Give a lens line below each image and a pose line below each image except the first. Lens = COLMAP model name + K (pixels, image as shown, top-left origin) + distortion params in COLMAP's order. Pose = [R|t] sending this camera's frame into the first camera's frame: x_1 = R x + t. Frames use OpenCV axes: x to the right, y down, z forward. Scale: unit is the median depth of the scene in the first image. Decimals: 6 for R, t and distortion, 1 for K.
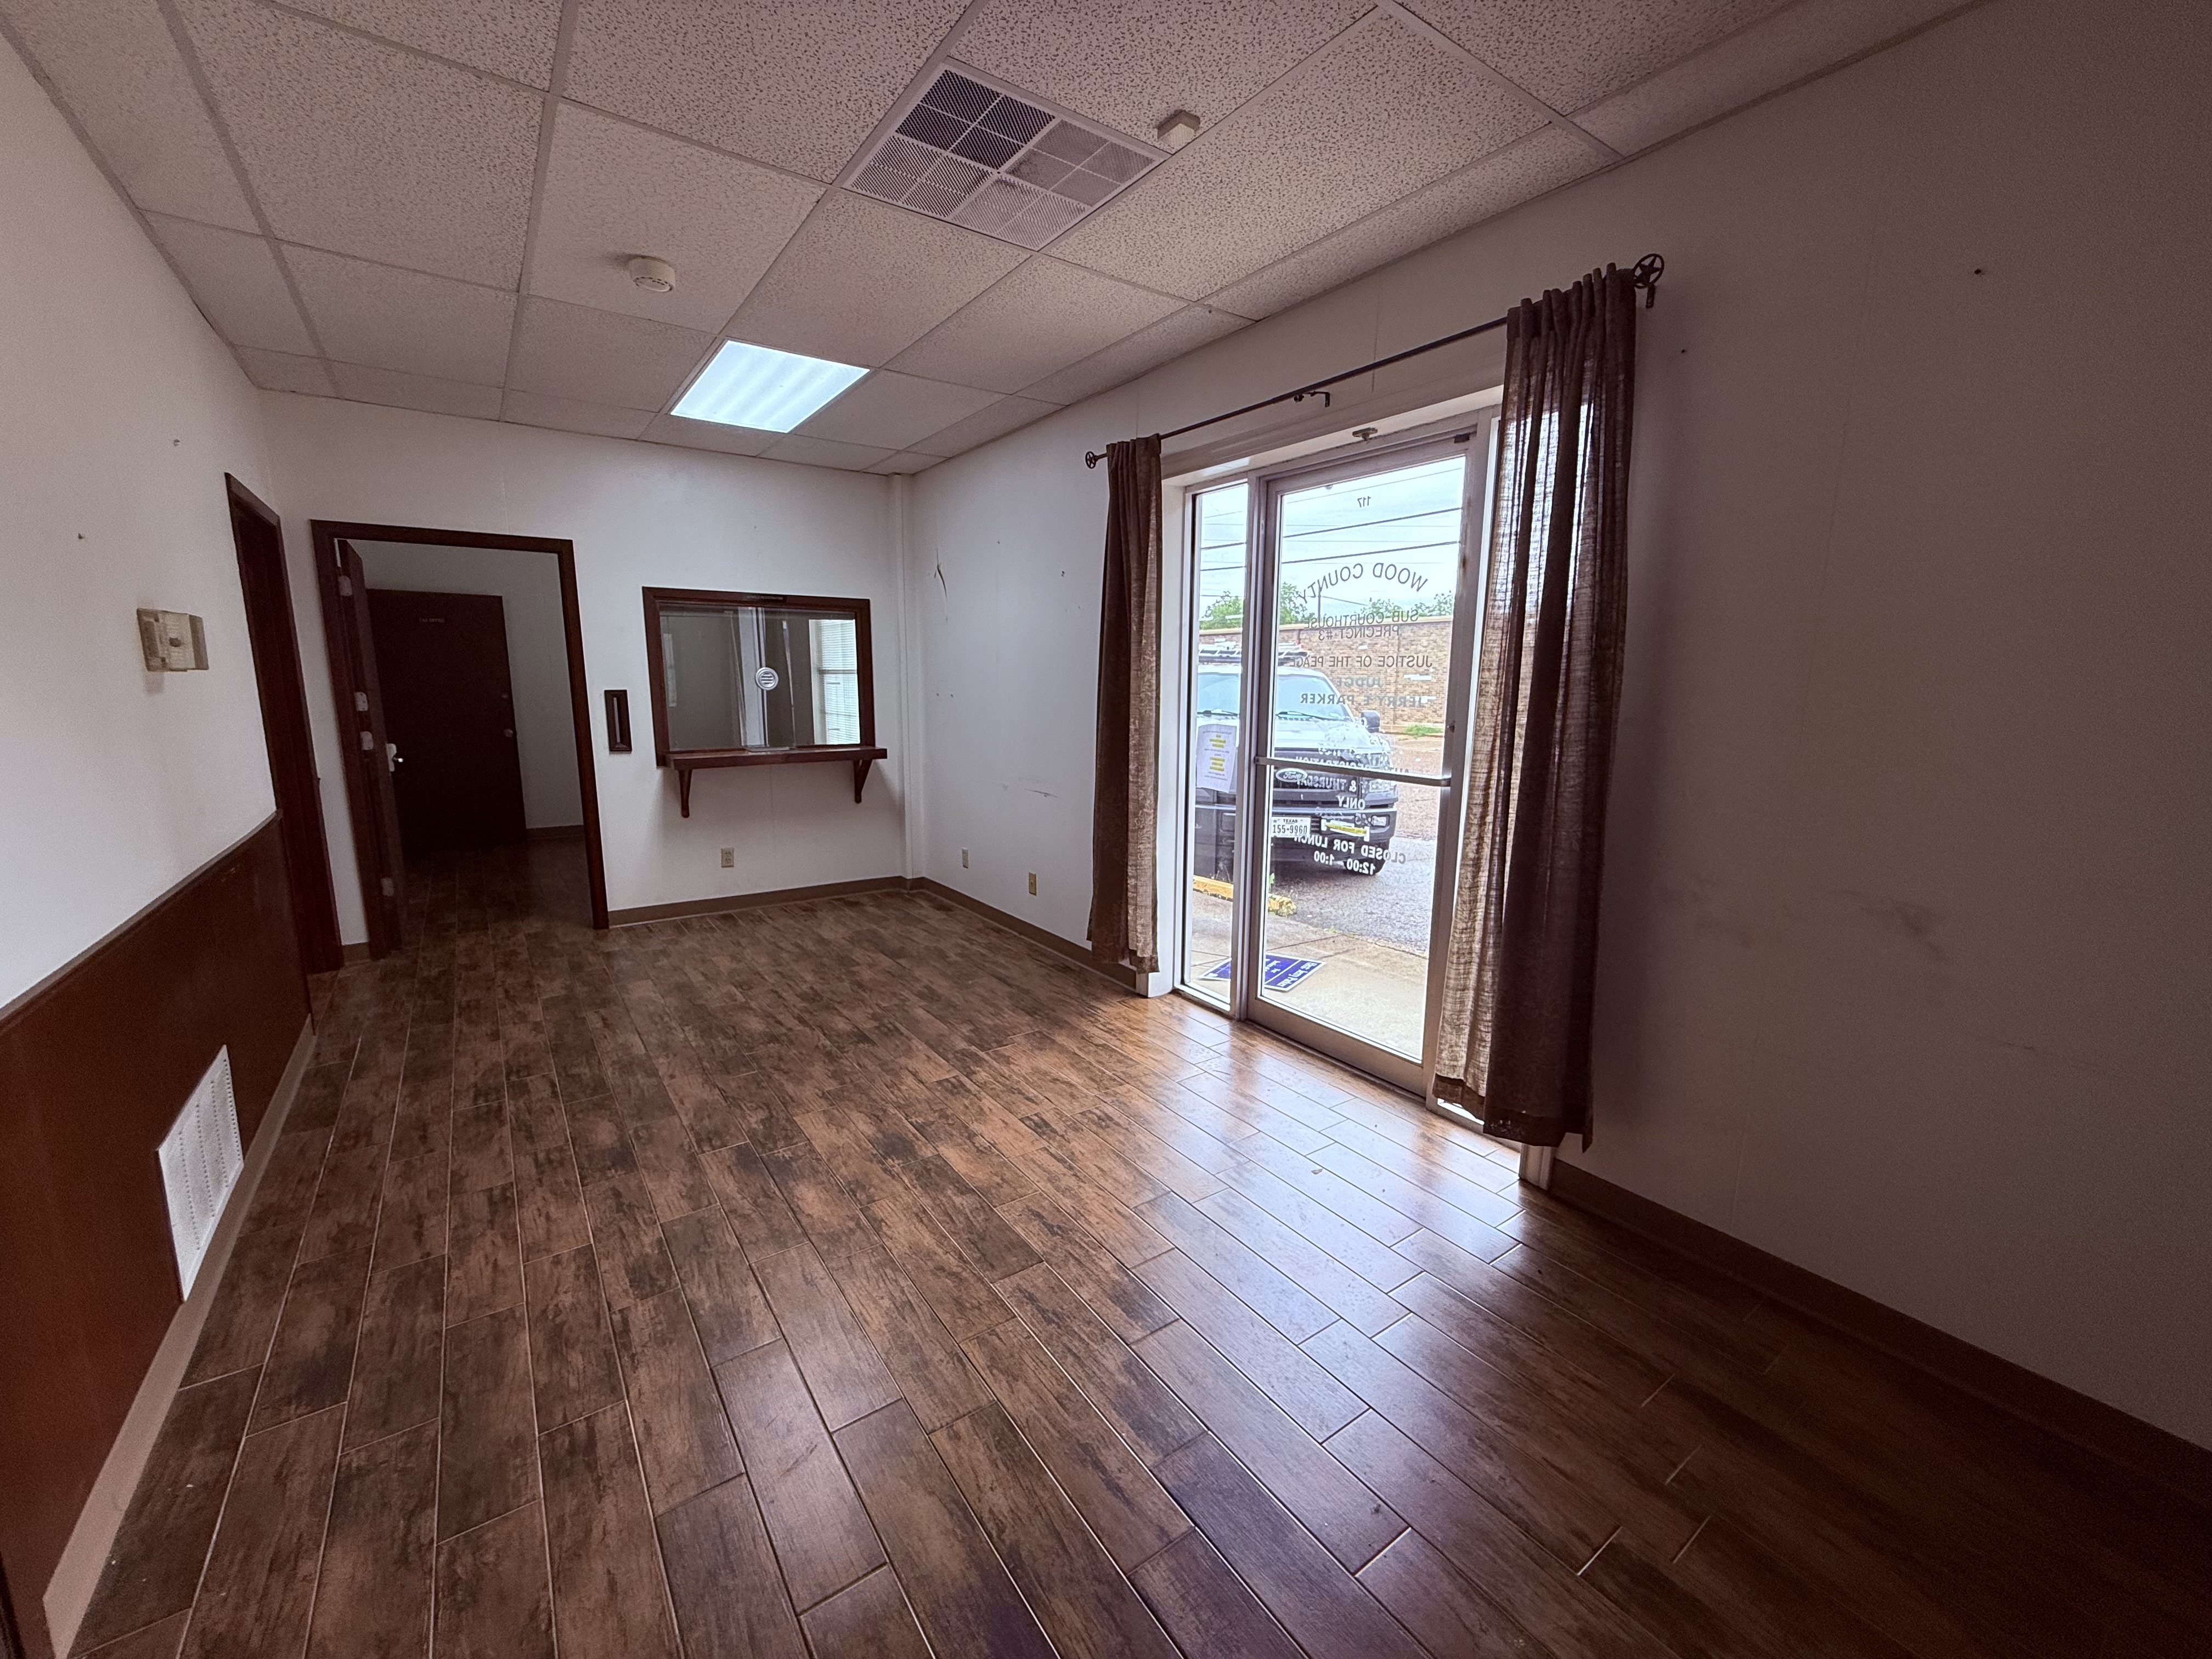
lens RADIAL K [[893.3, 0, 1106.0], [0, 893.3, 829.5], [0, 0, 1]] dist [0.002877, 0.000130]
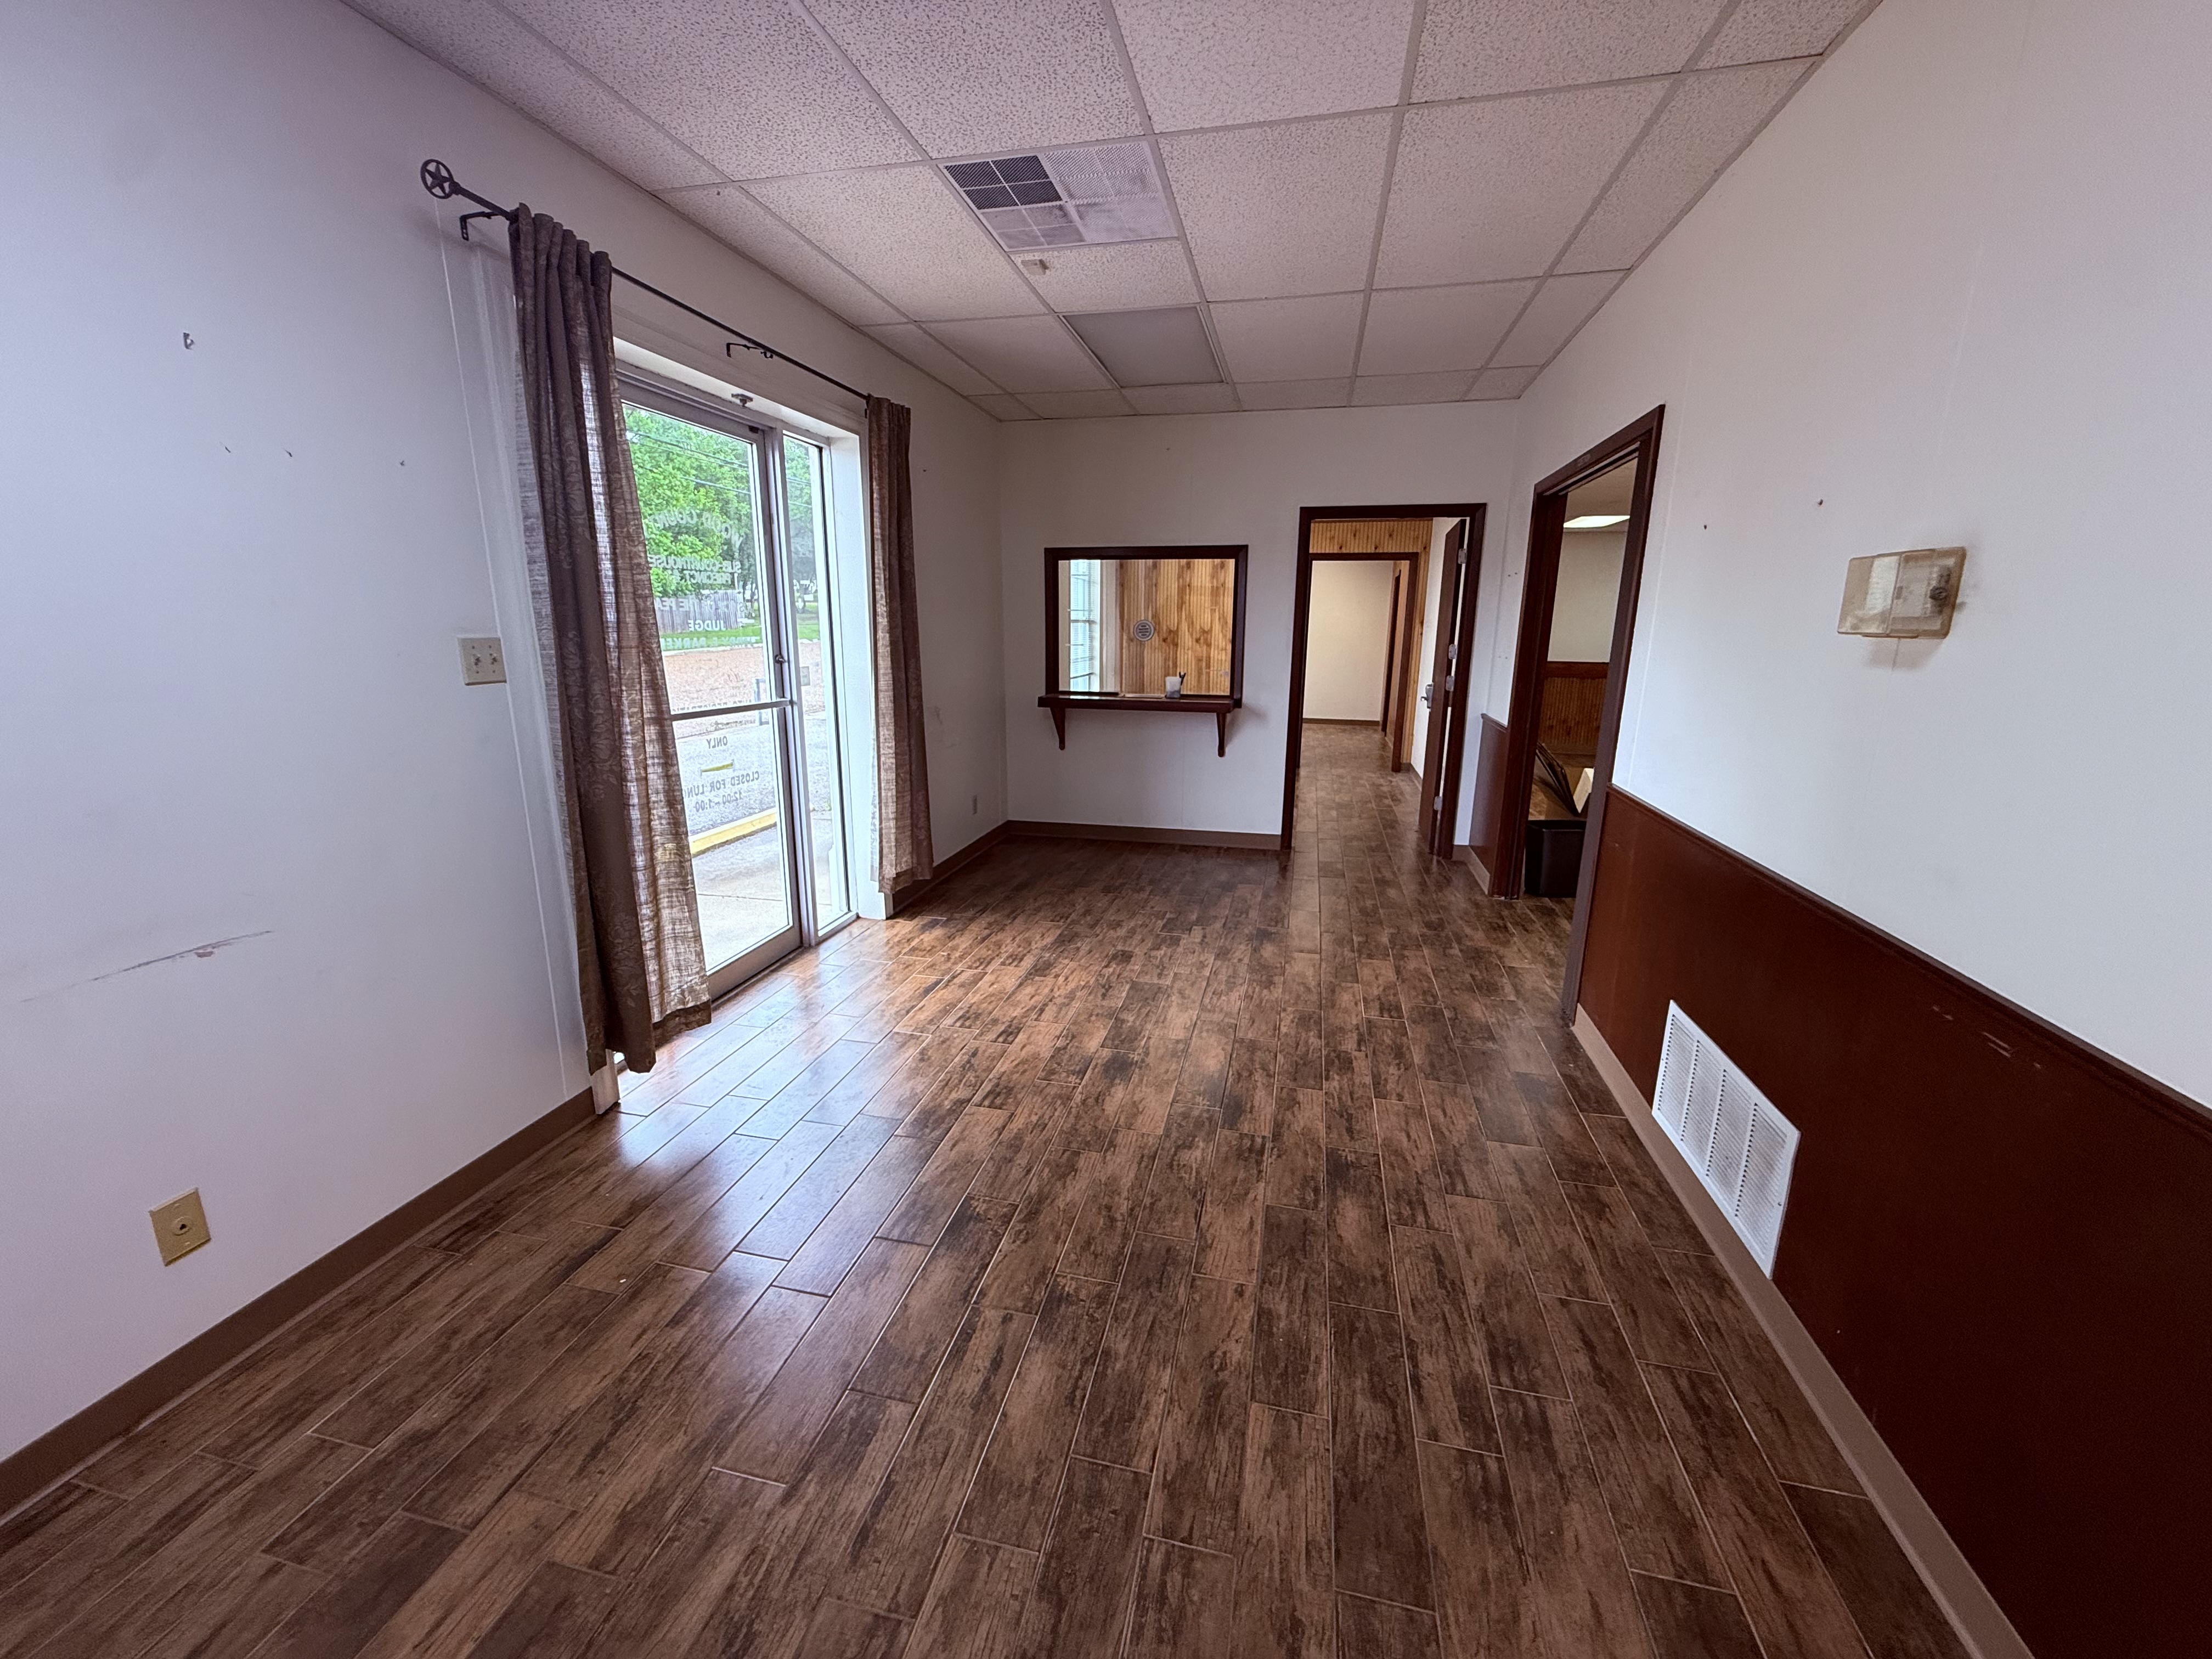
lens RADIAL K [[880.9, 0, 1099.1], [0, 880.9, 826.5], [0, 0, 1]] dist [0.001718, -0.000123]
pose [[-0.660793, -0.181765, 0.728227, -0.910865], [0.113948, 0.934694, 0.336695, -0.269222], [-0.741868, 0.305466, -0.596928, 1.511834]]
